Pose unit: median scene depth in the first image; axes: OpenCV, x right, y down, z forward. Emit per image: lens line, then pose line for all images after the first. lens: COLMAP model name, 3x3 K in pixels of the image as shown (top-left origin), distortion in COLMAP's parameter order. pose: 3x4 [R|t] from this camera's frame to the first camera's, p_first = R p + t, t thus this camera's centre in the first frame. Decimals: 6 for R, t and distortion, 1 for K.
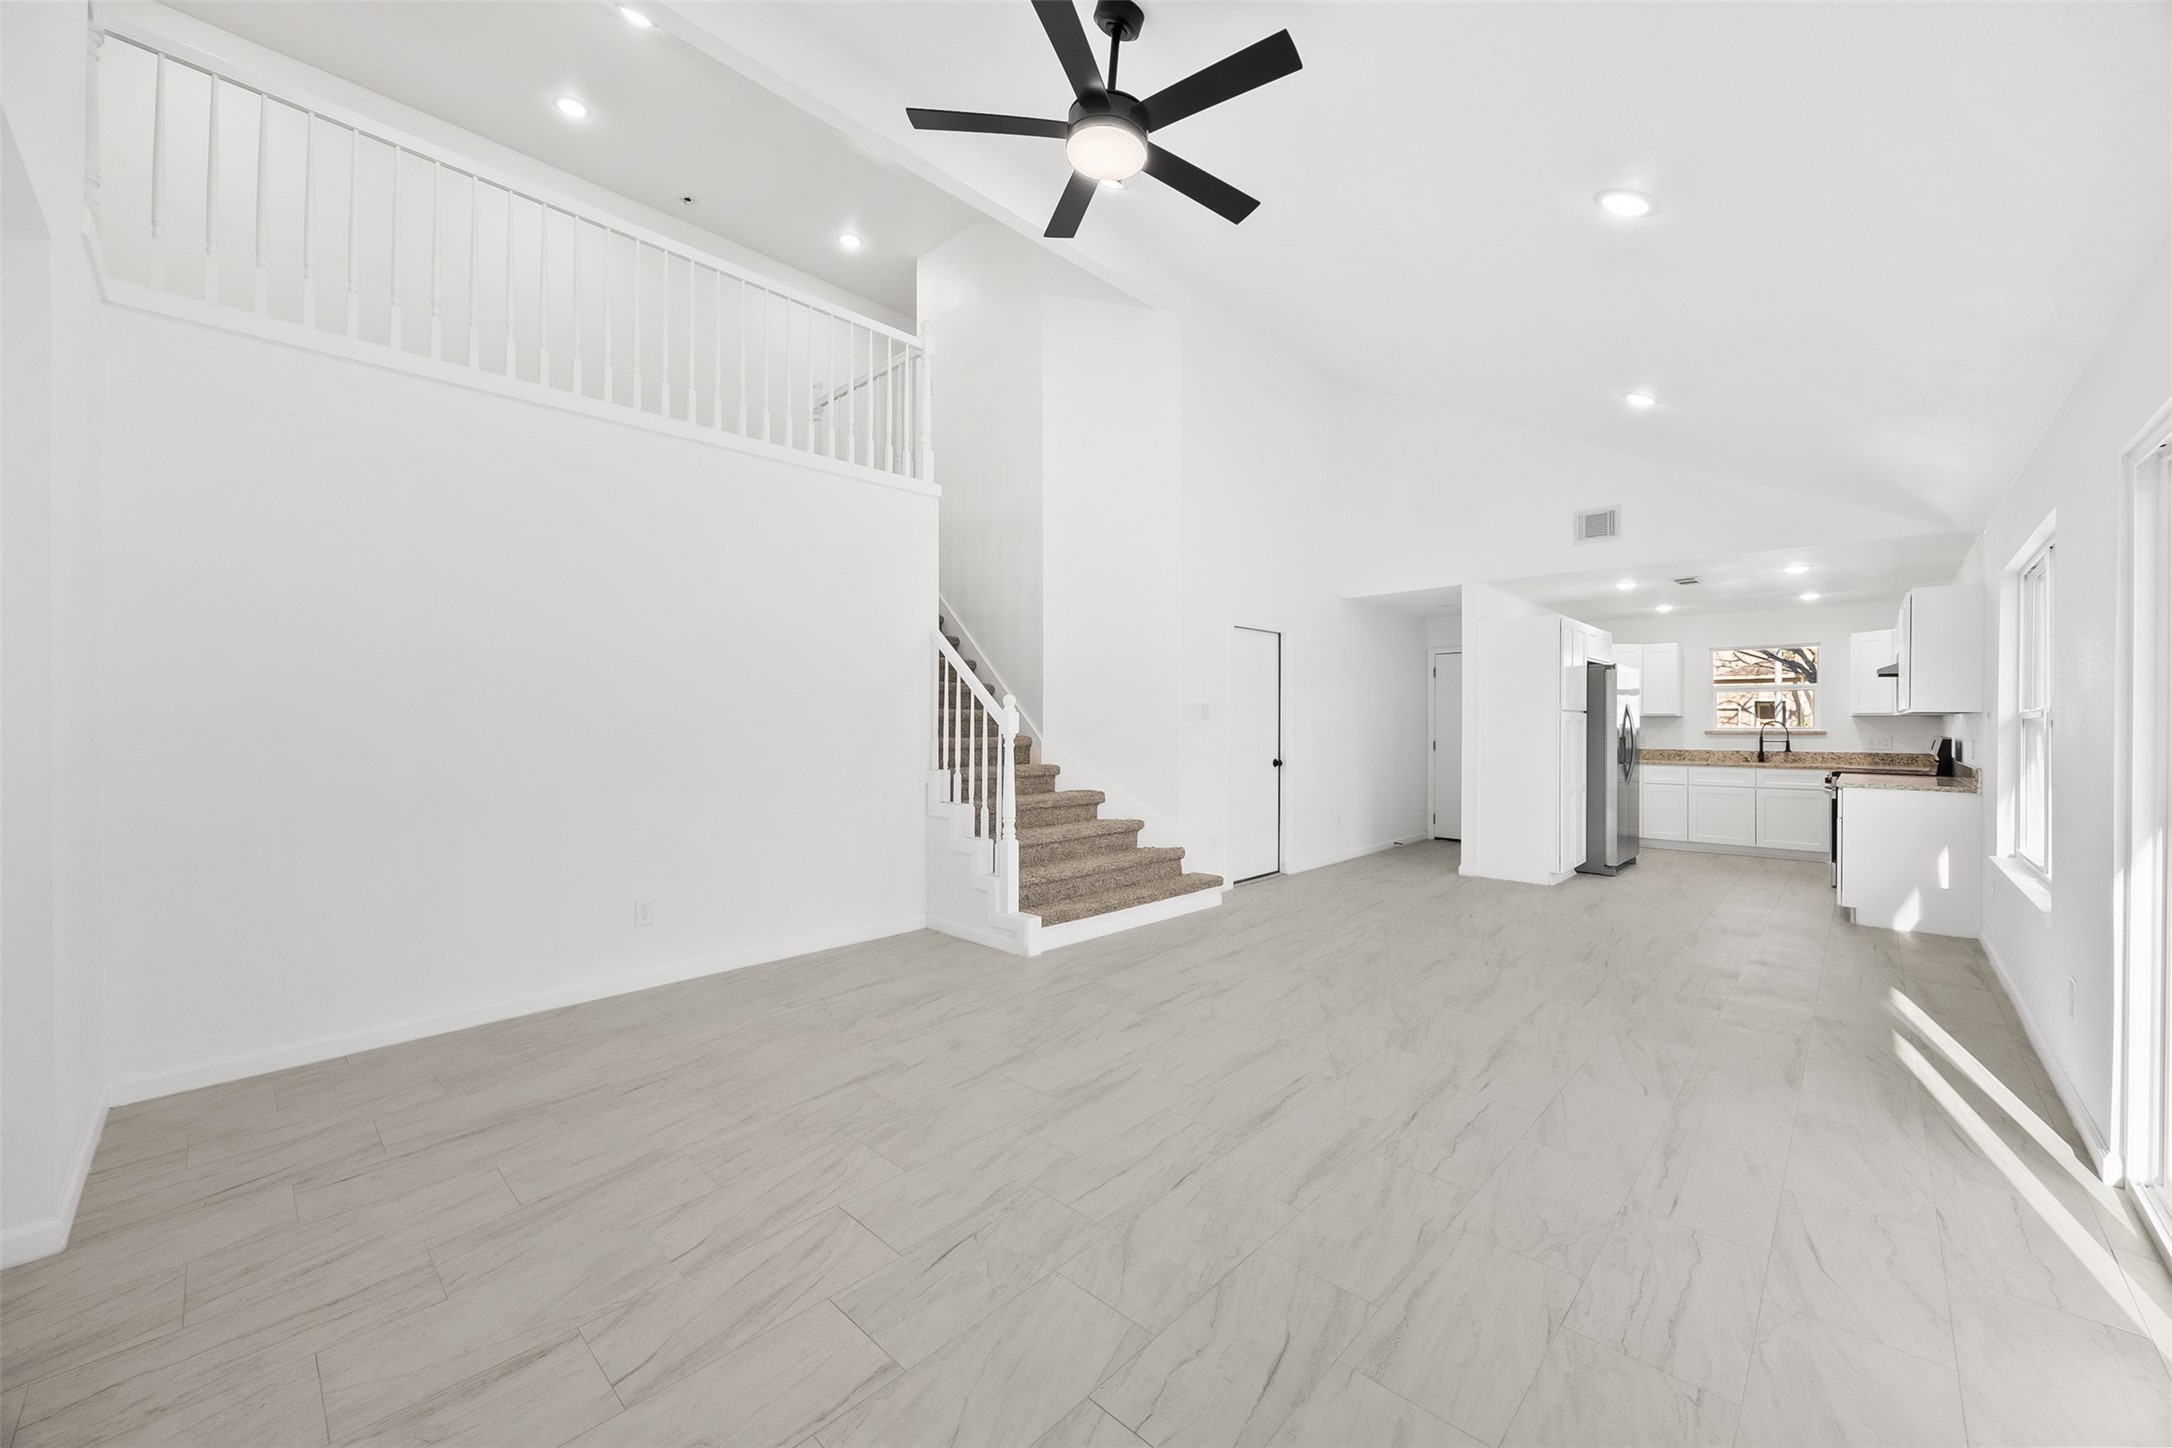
lens RADIAL K [[825.7, 0, 1095.0], [0, 825.7, 722.4], [0, 0, 1]] dist [-0.003257, 0.000006]
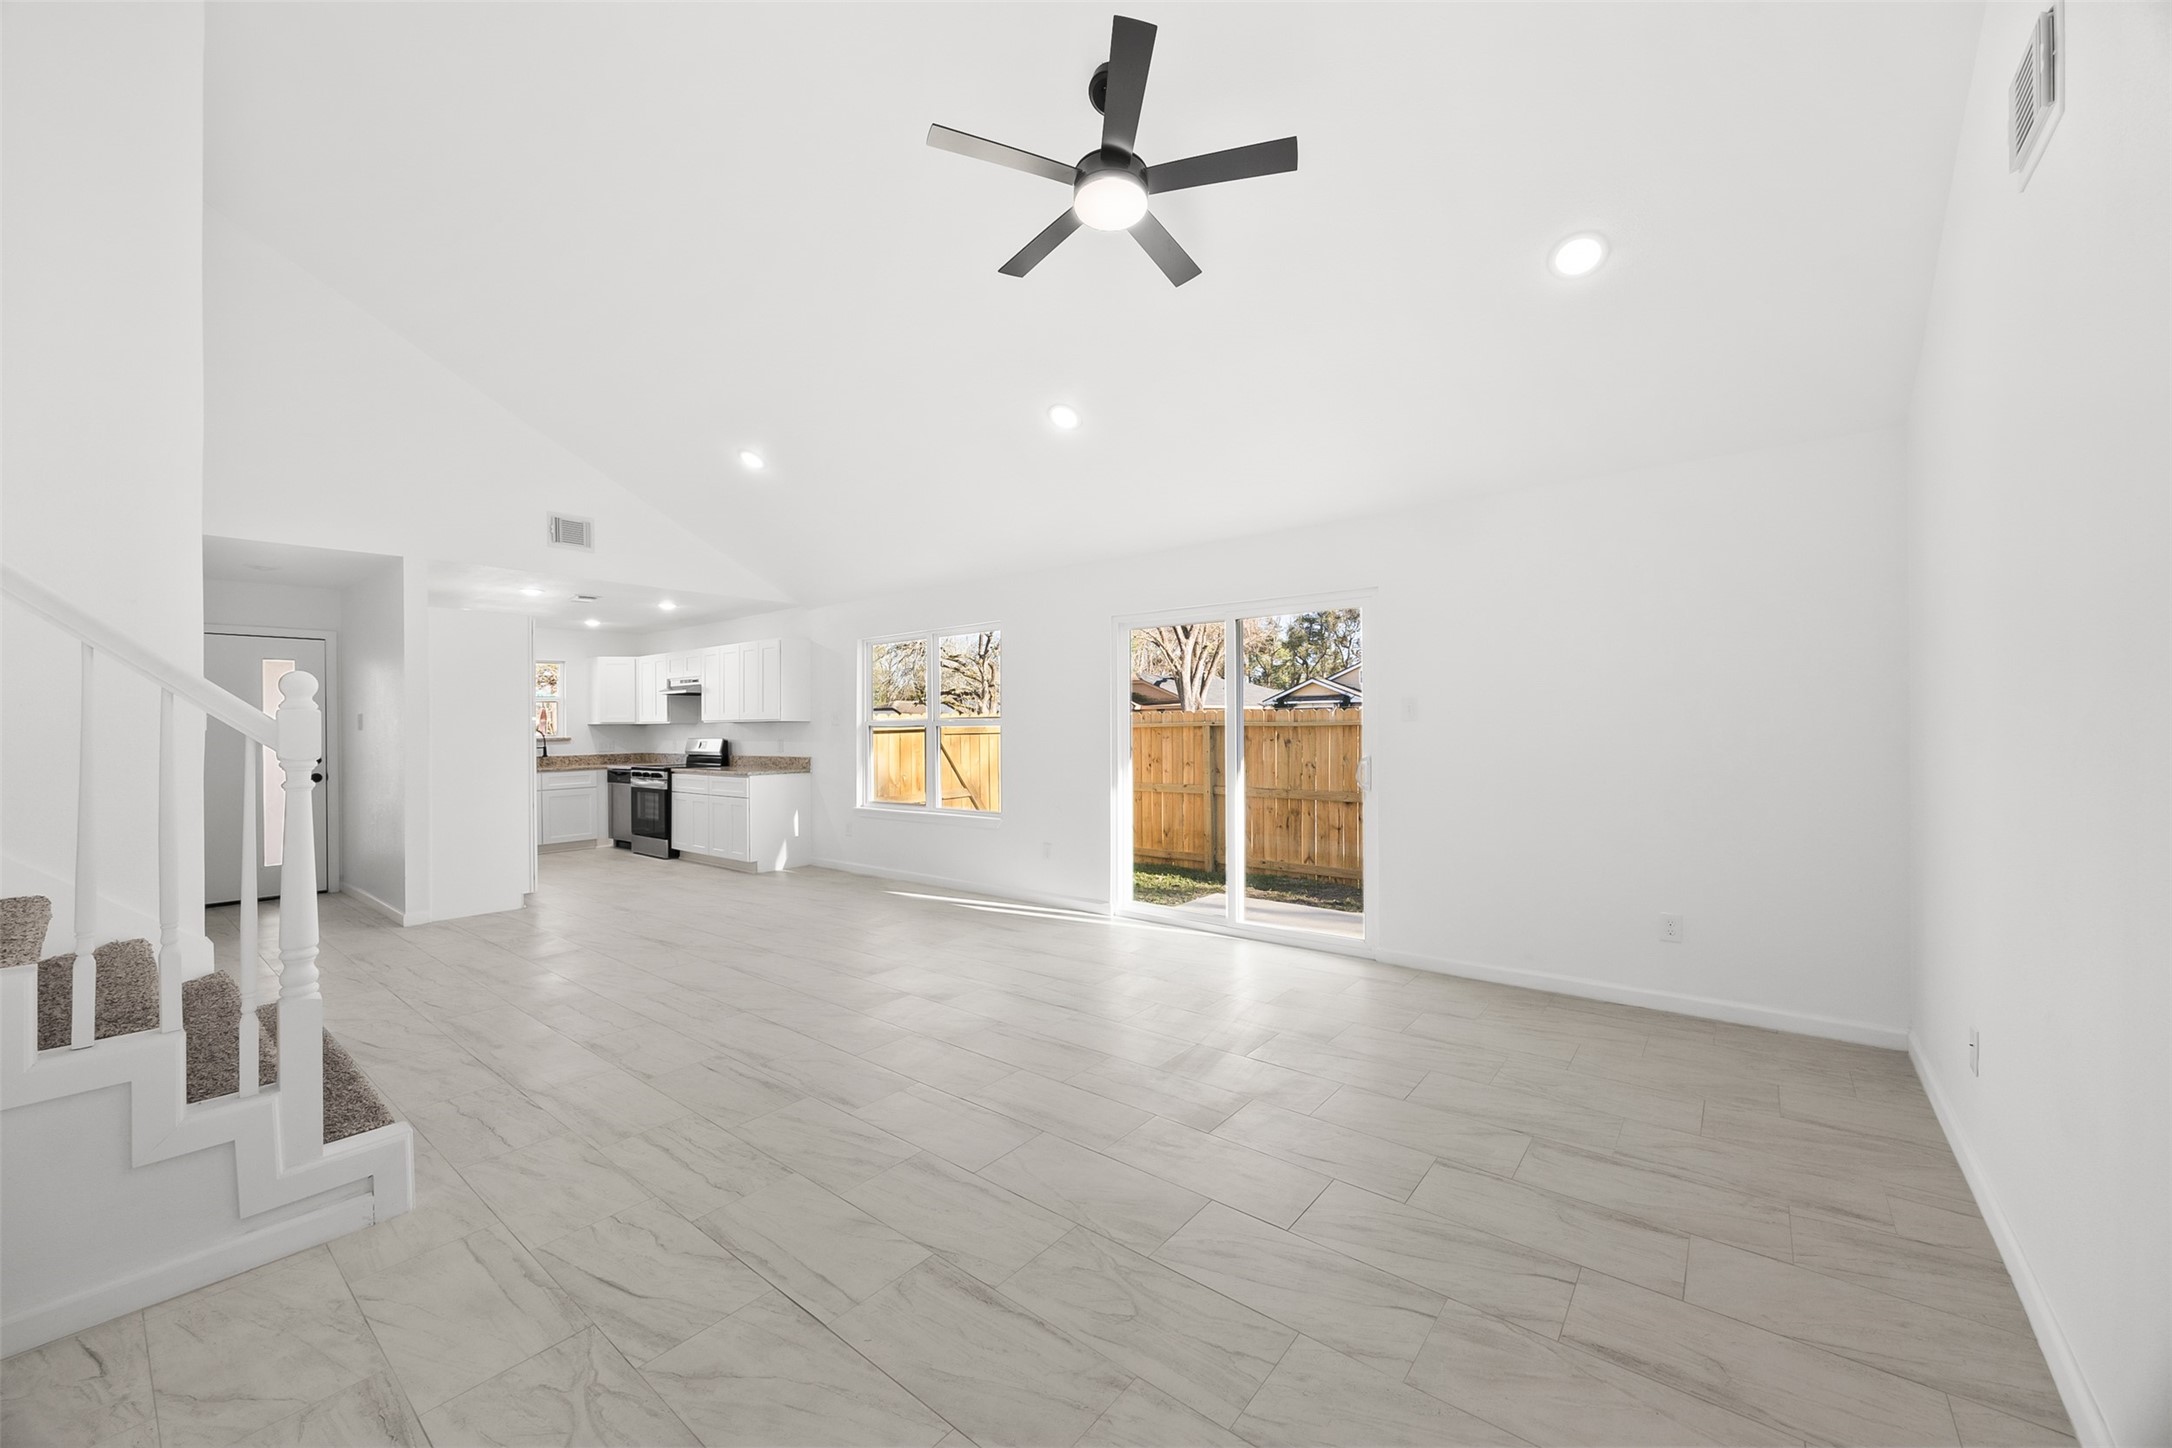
lens RADIAL K [[825.7, 0, 1092.2], [0, 825.7, 729.3], [0, 0, 1]] dist [-0.003257, 0.000006]
pose [[-0.080784, -0.004537, 0.996721, -0.929446], [0.010788, 0.999927, 0.005426, -0.000333], [-0.996673, 0.011191, -0.080729, 0.969848]]
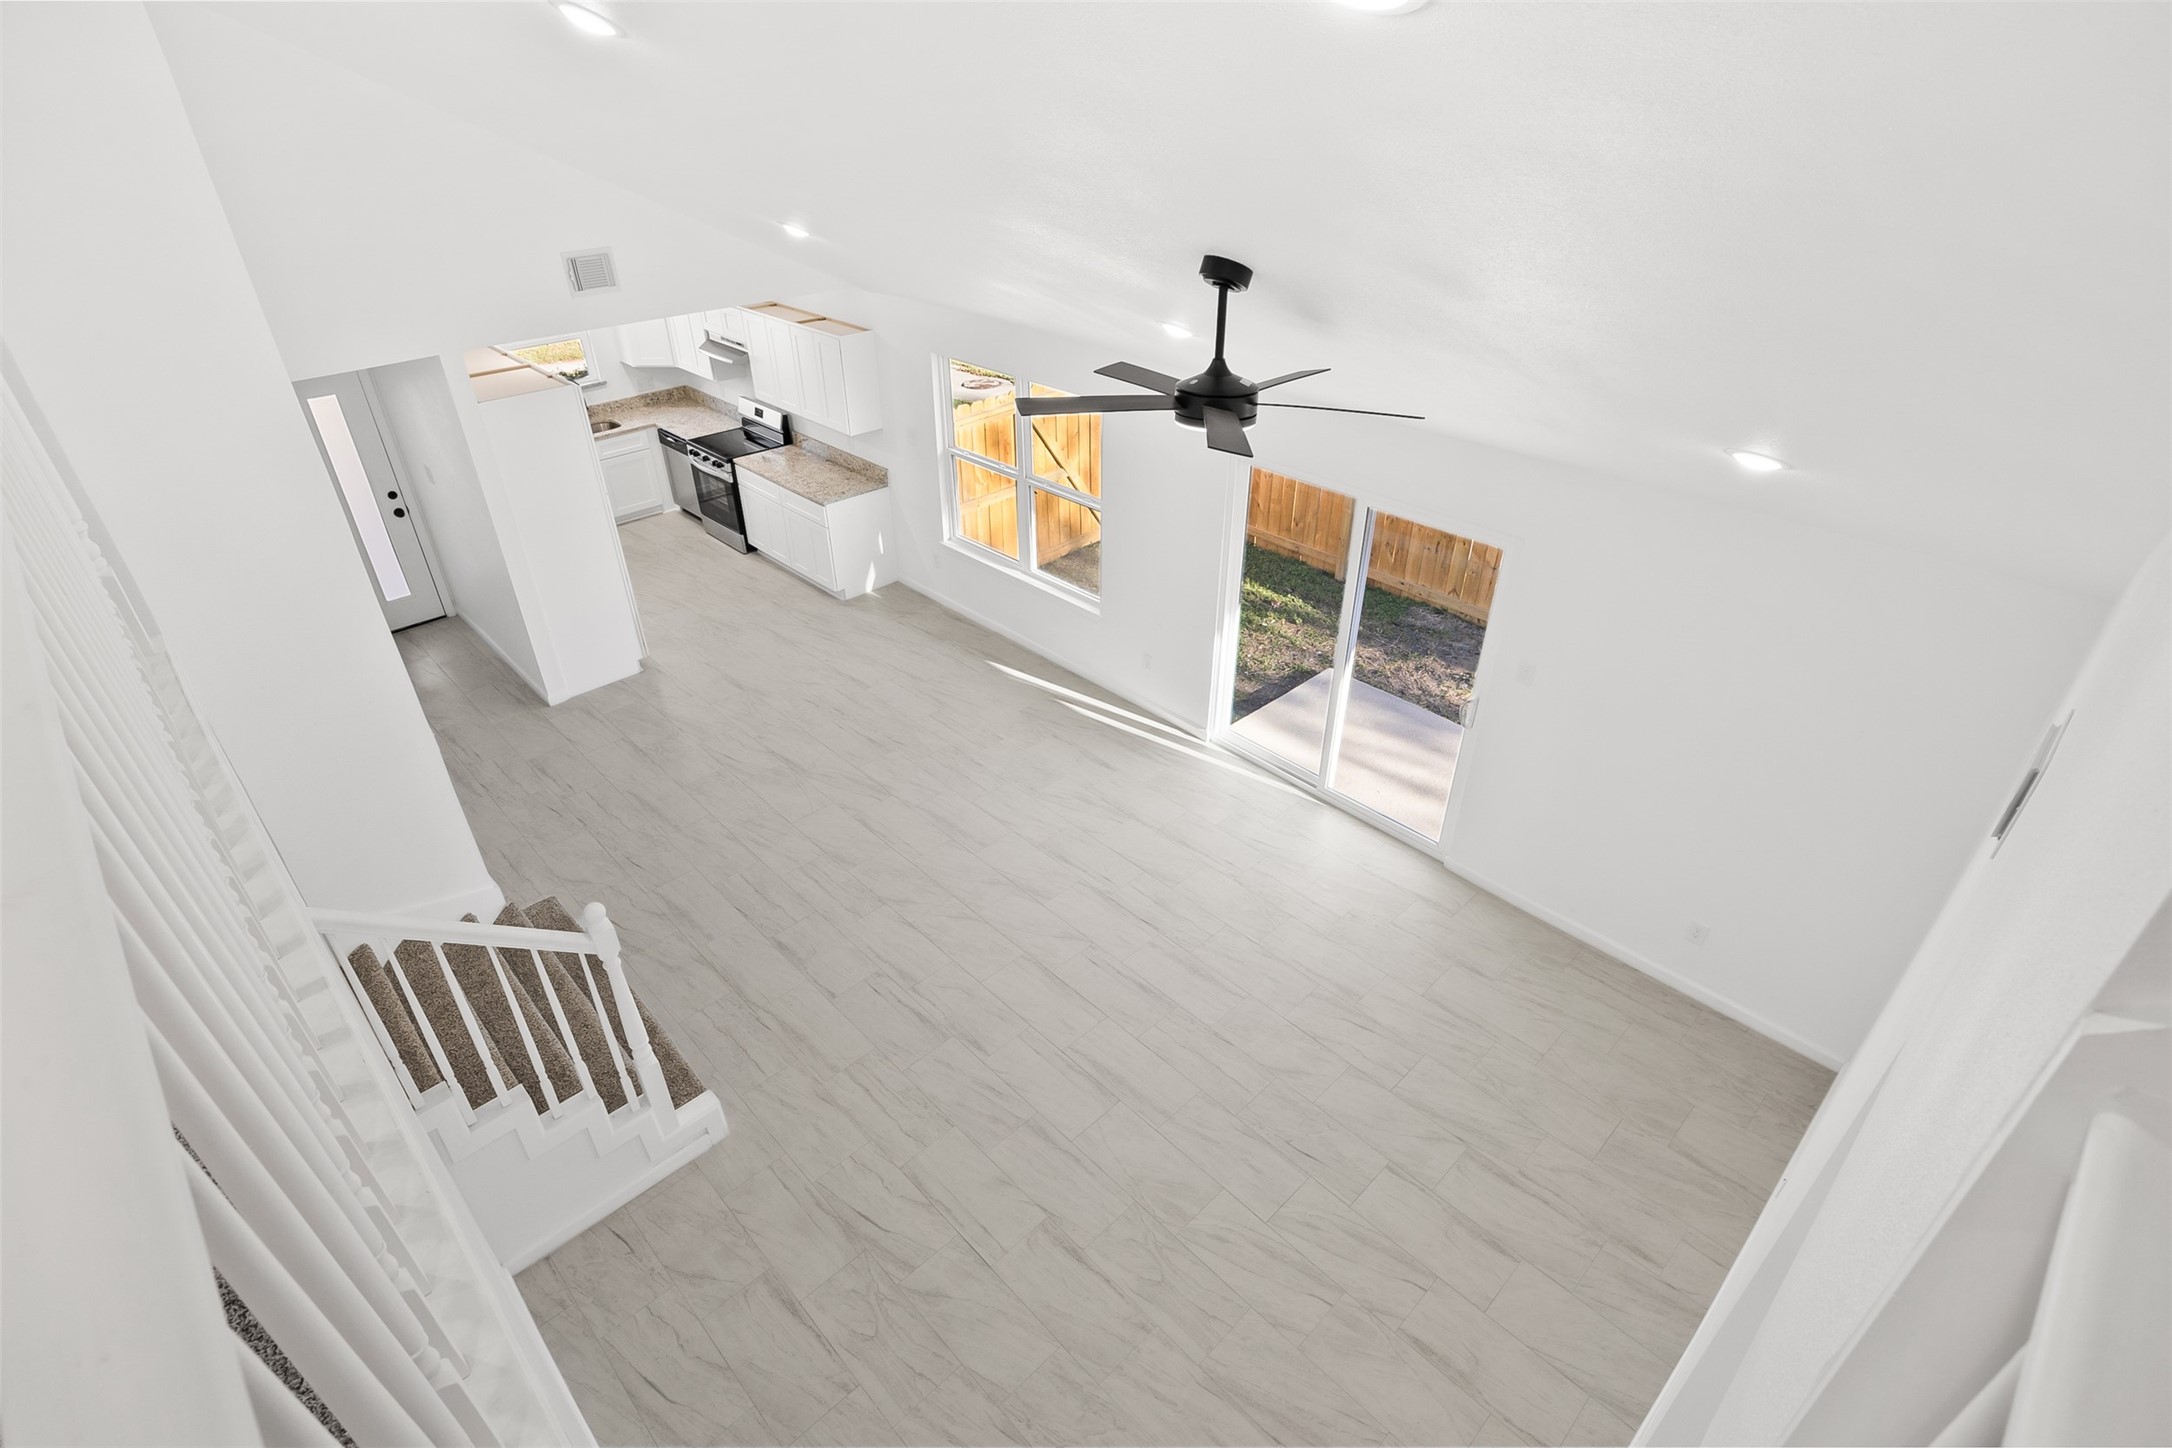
lens RADIAL K [[1073.3, 0, 1093.3], [0, 1073.3, 727.4], [0, 0, 1]] dist [-0.012238, 0.001165]
pose [[0.045131, -0.546048, 0.836537, -1.107347], [0.003289, 0.837467, 0.546477, -0.942673], [-0.998976, -0.021912, 0.039592, 0.943201]]
